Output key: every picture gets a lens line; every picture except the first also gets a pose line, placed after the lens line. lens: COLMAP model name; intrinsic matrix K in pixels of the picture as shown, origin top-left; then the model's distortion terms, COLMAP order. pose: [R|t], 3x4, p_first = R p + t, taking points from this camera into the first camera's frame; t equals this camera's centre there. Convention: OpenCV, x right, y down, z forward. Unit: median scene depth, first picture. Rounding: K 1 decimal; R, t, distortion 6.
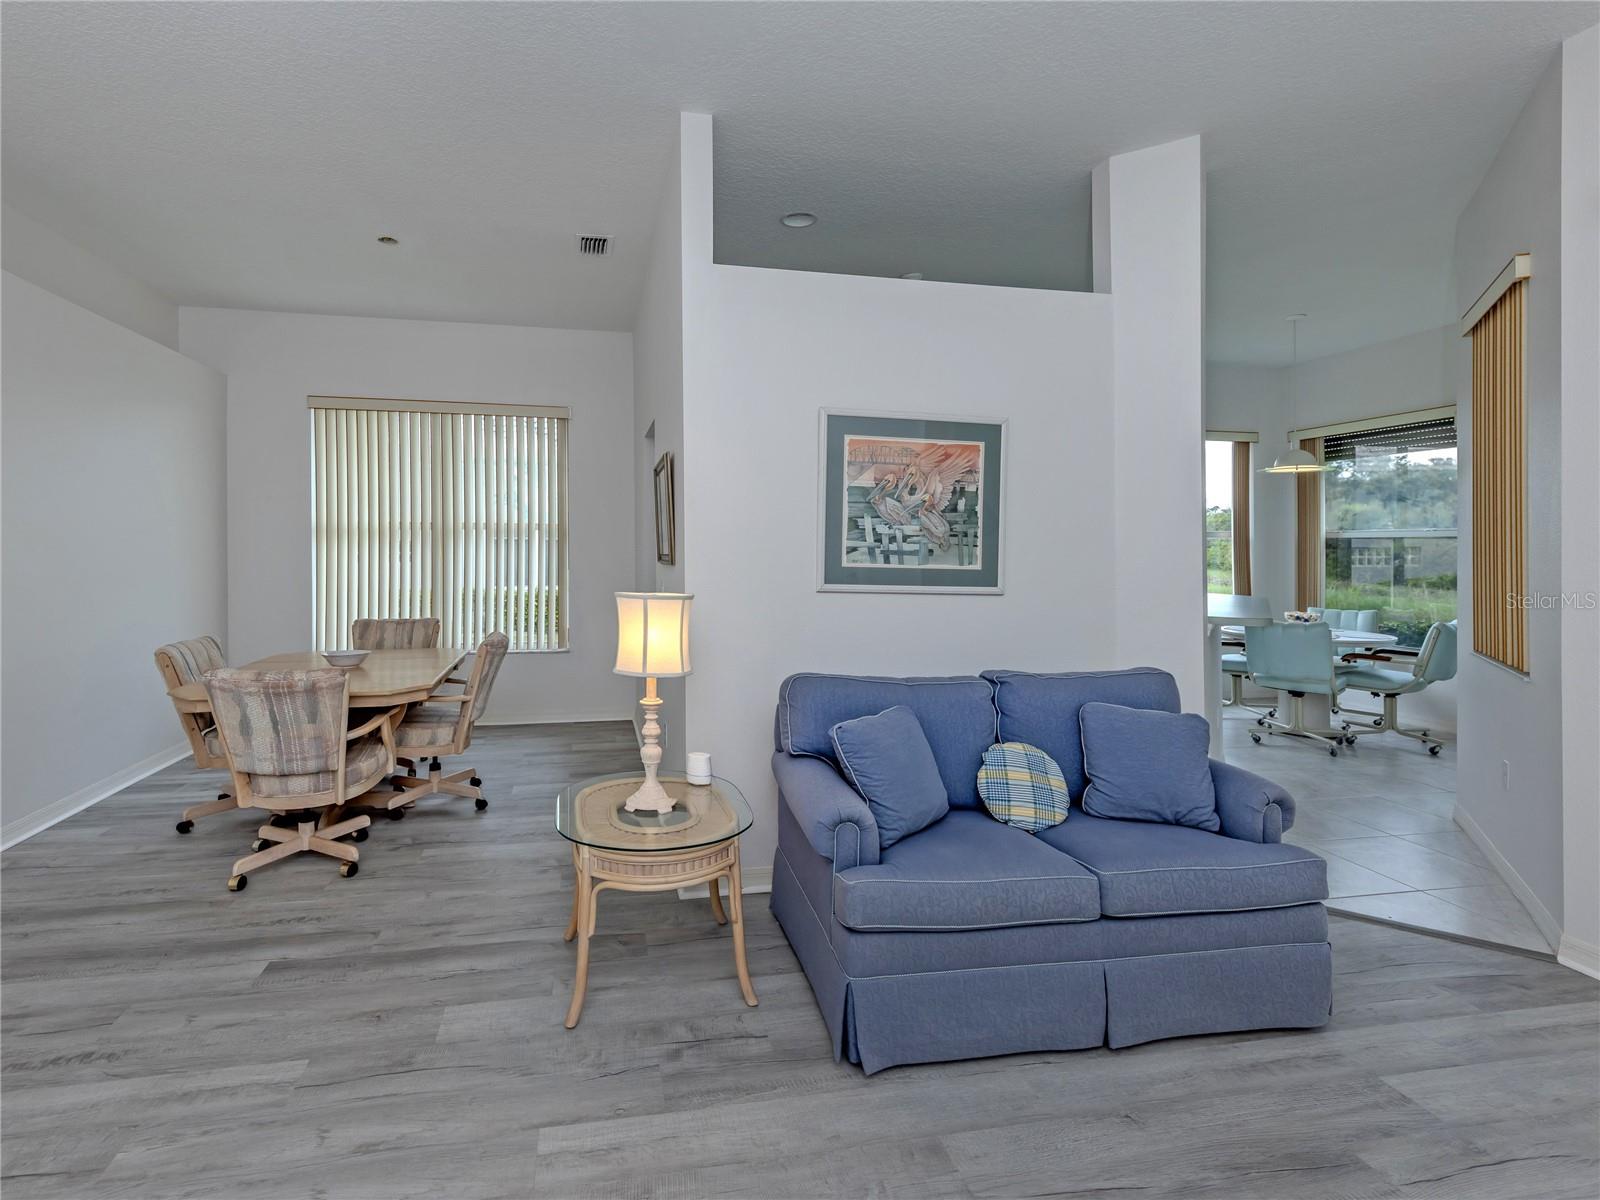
lens RADIAL K [[766.5, 0, 731.0], [0, 766.5, 546.4], [0, 0, 1]] dist [0.000029, 0.001835]
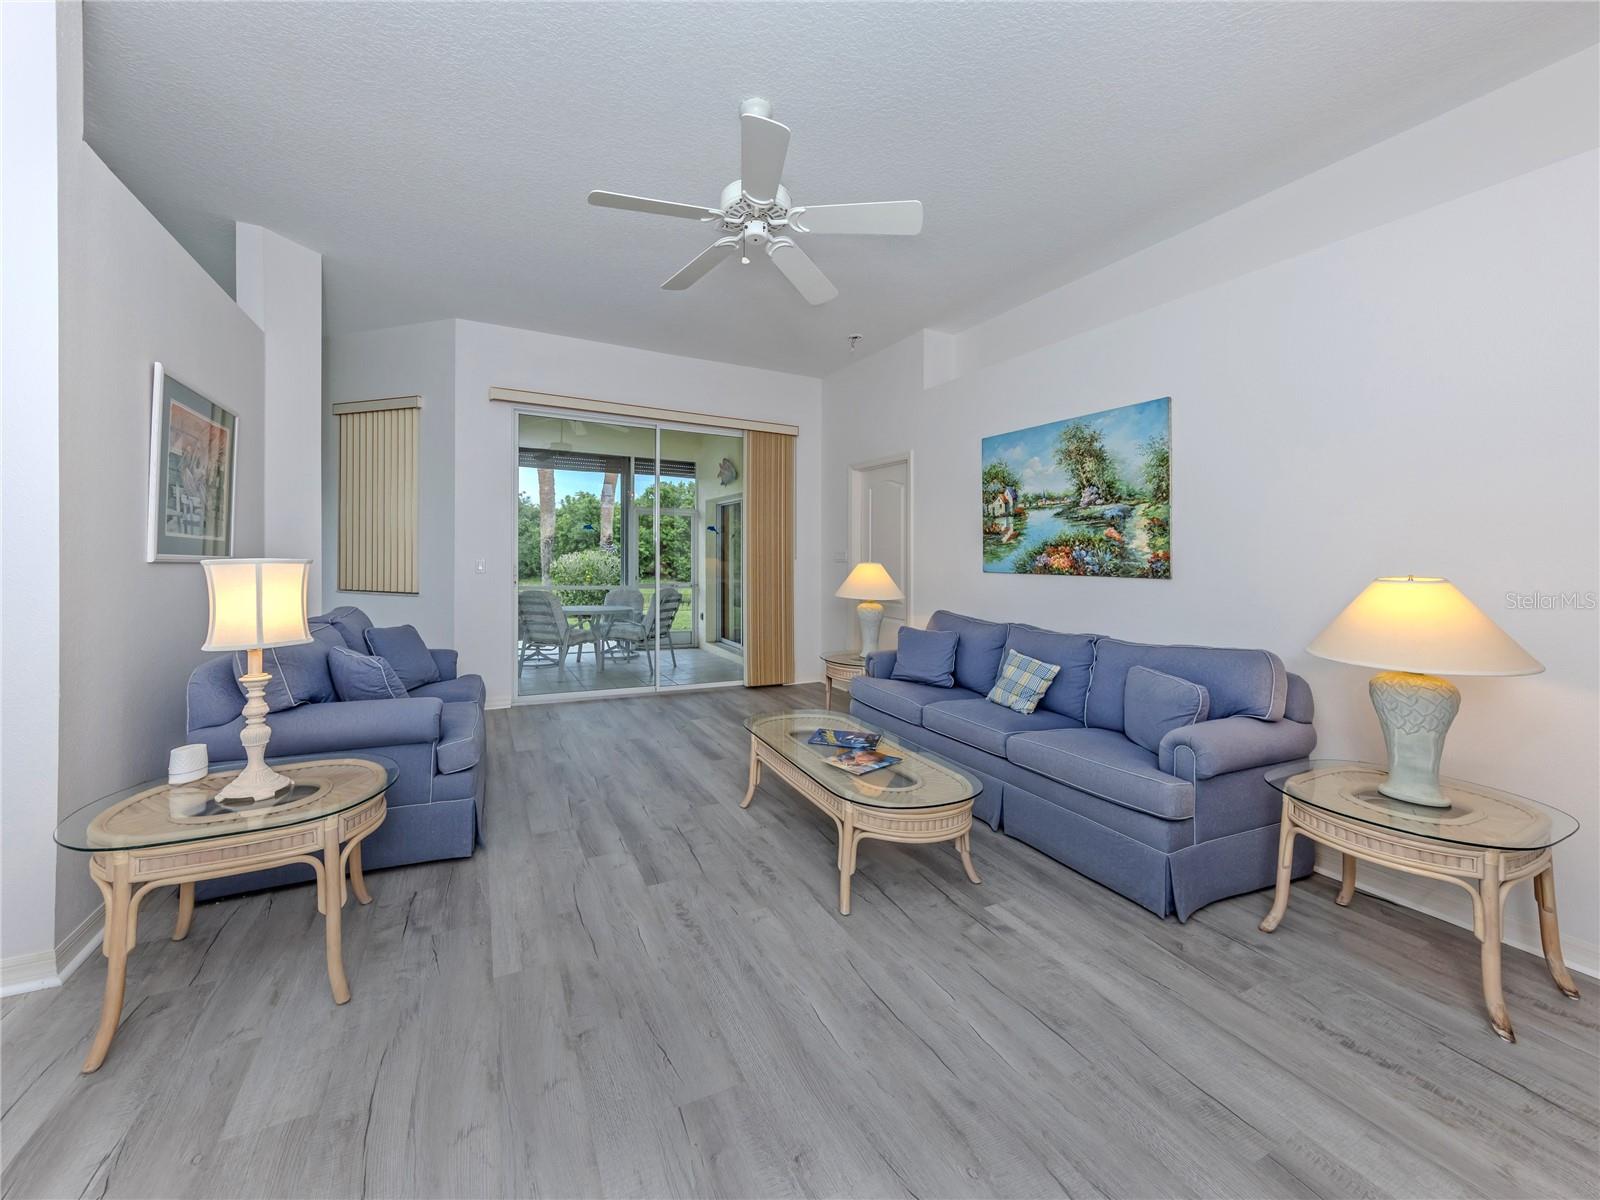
lens RADIAL K [[595.1, 0, 739.4], [0, 595.1, 540.5], [0, 0, 1]] dist [0.007426, -0.001599]
pose [[-0.226568, 0.016255, 0.973860, -0.736342], [-0.022513, 0.999506, -0.021921, 0.032554], [-0.973735, -0.026891, -0.226090, 0.479871]]
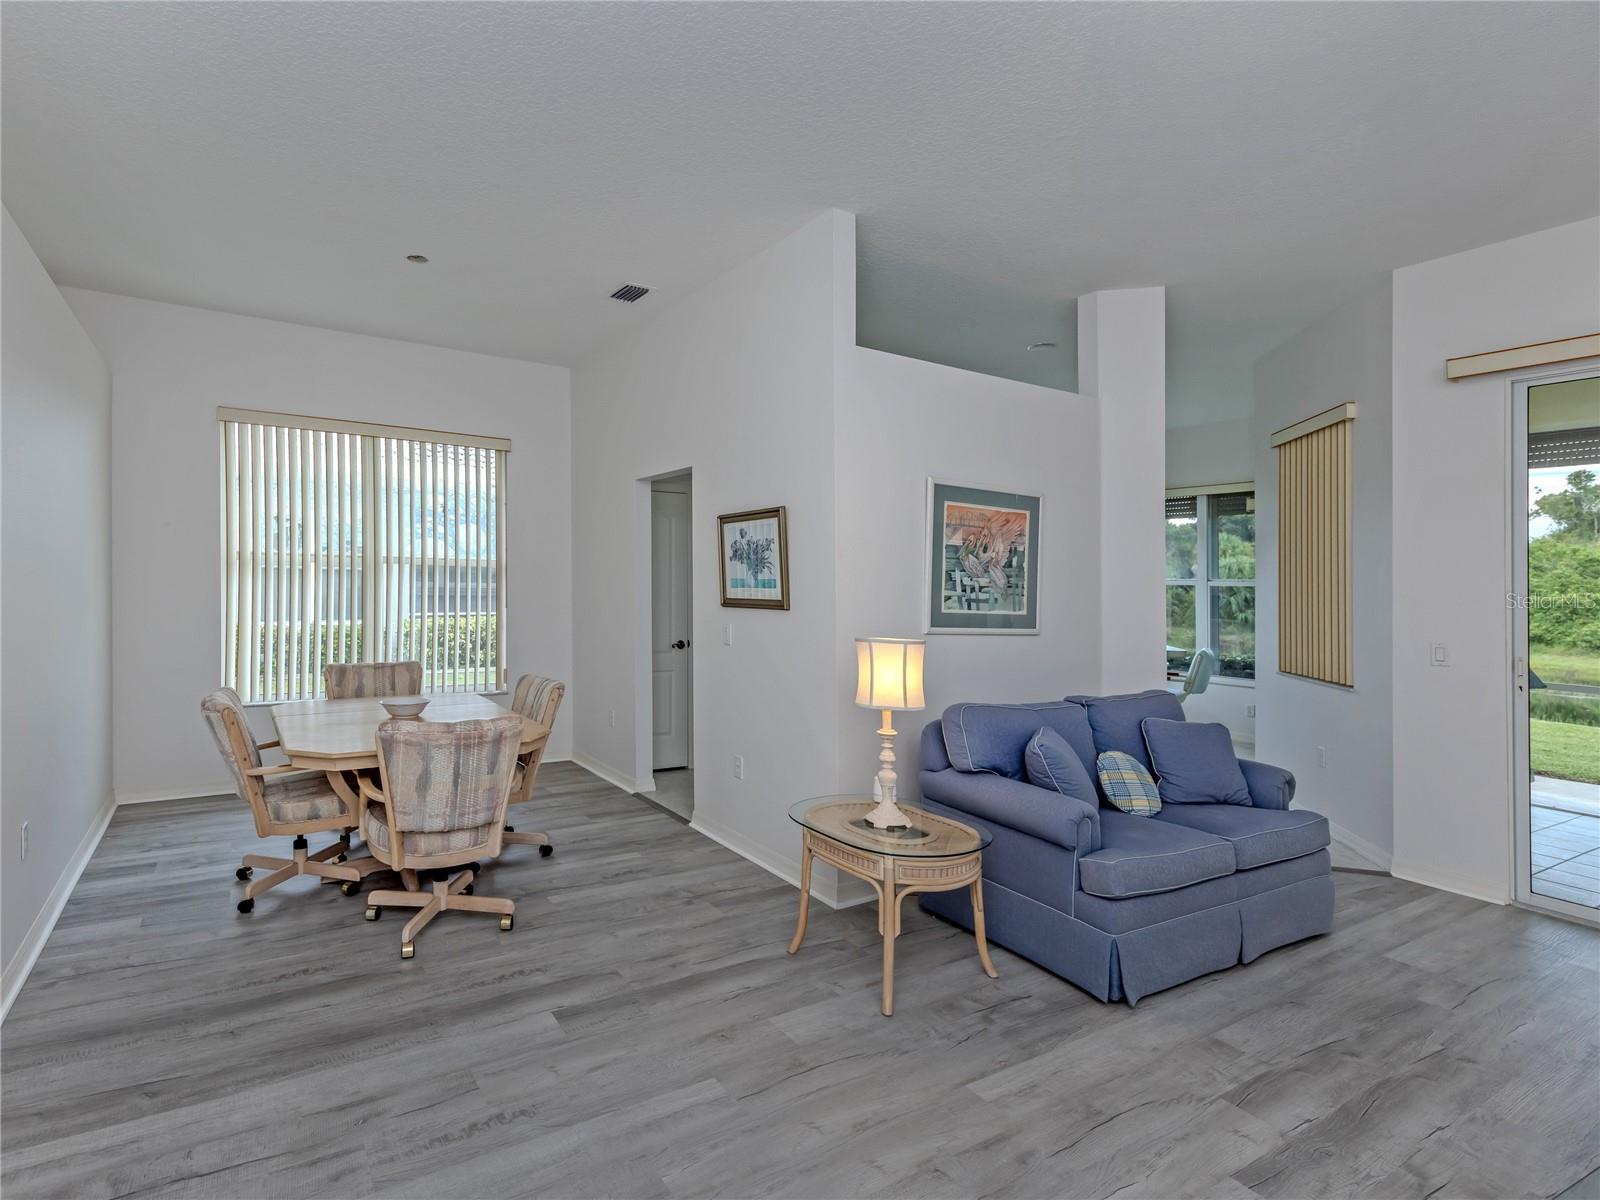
lens RADIAL K [[781.4, 0, 701.1], [0, 781.4, 575.7], [0, 0, 1]] dist [0.004119, -0.001483]
pose [[0.947030, 0.016393, 0.320727, -0.595090], [-0.015392, 0.999866, -0.005655, -0.017942], [-0.320777, 0.000419, 0.947155, -0.020299]]
